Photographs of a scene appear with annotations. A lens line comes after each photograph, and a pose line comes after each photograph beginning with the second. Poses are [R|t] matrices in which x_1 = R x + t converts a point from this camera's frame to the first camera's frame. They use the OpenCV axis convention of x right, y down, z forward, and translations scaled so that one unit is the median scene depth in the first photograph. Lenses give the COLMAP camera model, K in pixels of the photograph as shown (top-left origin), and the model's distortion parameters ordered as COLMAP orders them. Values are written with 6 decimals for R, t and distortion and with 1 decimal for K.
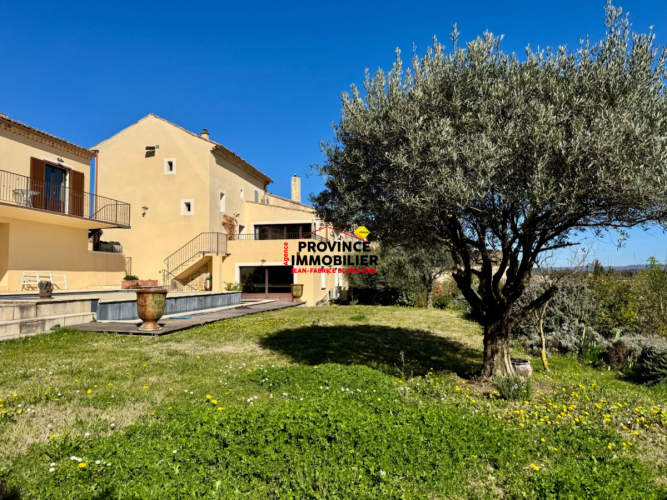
lens RADIAL K [[463.1, 0, 333.5], [0, 463.1, 250.0], [0, 0, 1]] dist [0.109133, -0.150721]
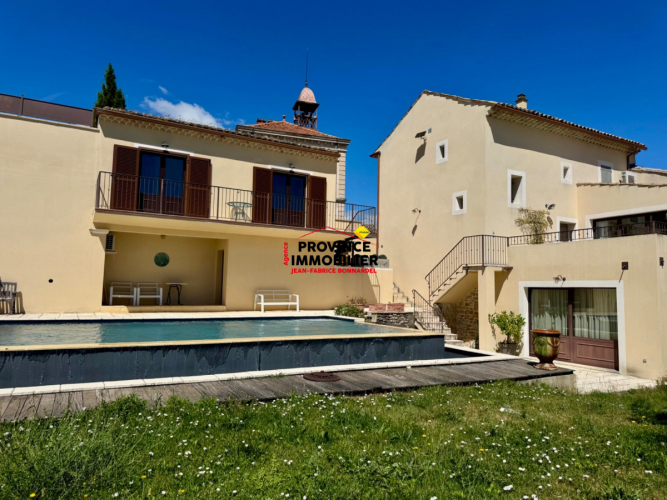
lens RADIAL K [[463.1, 0, 333.5], [0, 463.1, 250.0], [0, 0, 1]] dist [0.109133, -0.150721]
pose [[0.630031, -0.042739, -0.775393, 0.130615], [0.020730, 0.999054, -0.038223, 0.003862], [0.776293, 0.008007, 0.630321, 0.437300]]
